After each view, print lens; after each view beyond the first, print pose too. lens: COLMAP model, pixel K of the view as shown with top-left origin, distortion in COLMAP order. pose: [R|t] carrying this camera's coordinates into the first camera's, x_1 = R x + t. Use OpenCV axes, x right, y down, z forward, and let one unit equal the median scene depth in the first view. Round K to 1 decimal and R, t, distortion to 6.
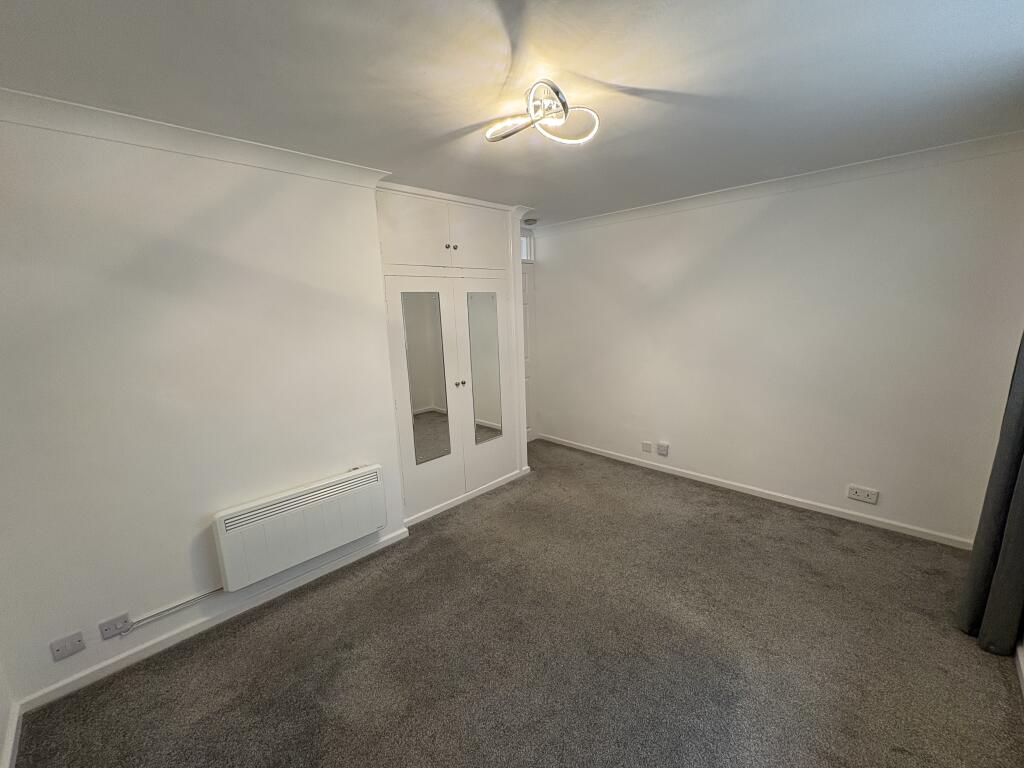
lens RADIAL K [[409.0, 0, 511.0], [0, 409.0, 383.9], [0, 0, 1]] dist [0.000741, 0.000037]
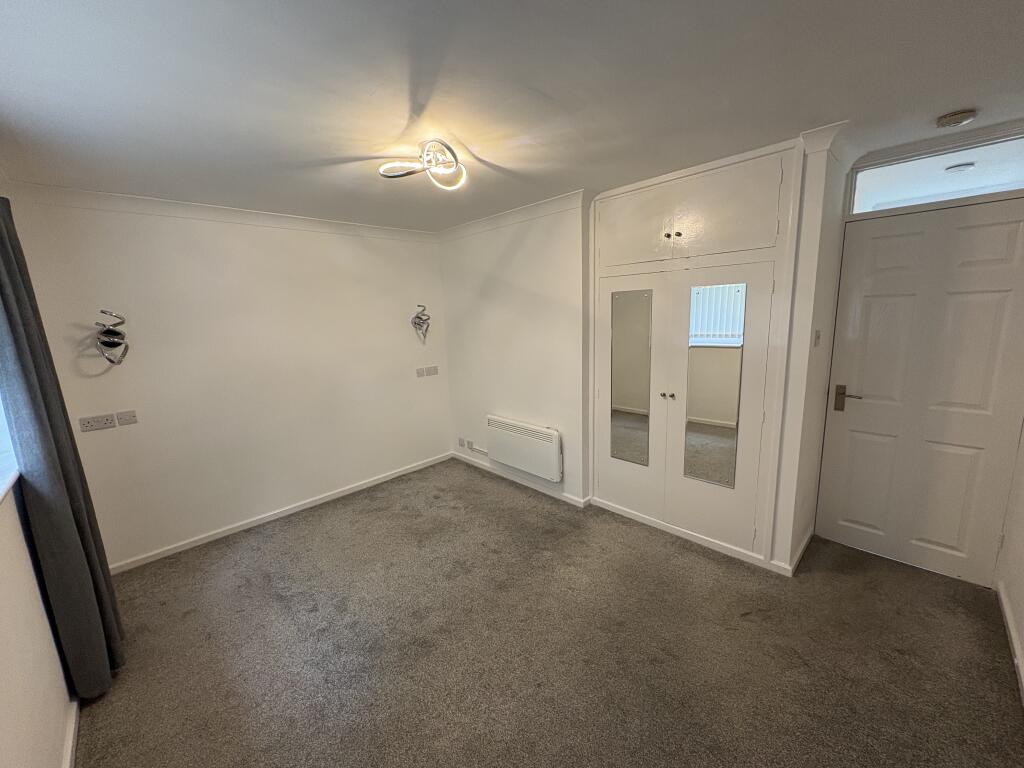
lens RADIAL K [[409.0, 0, 511.0], [0, 409.0, 383.9], [0, 0, 1]] dist [0.000741, 0.000037]
pose [[-0.019278, 0.210192, -0.977470, 0.814789], [-0.146468, 0.966511, 0.210724, -0.177832], [0.989028, 0.147230, 0.012154, 0.755066]]
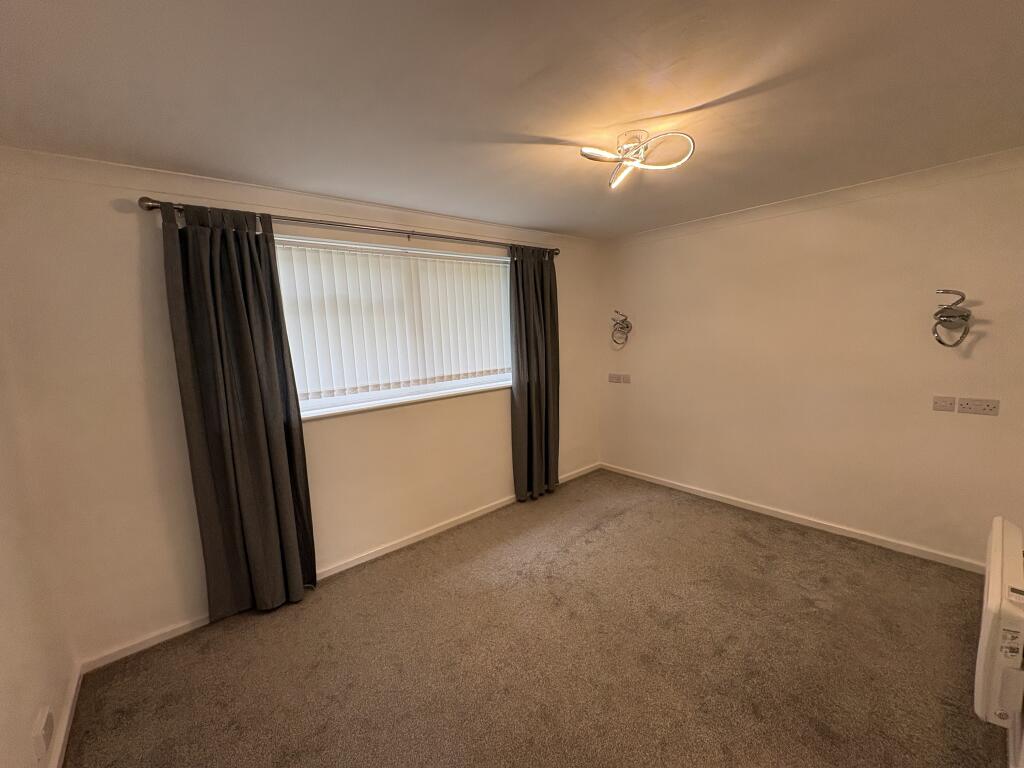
lens RADIAL K [[409.0, 0, 511.0], [0, 409.0, 383.9], [0, 0, 1]] dist [0.000741, 0.000037]
pose [[-0.993148, 0.060749, 0.099836, 0.196780], [0.089238, 0.945816, 0.312198, -0.252611], [-0.075461, 0.318968, -0.944757, 1.323901]]
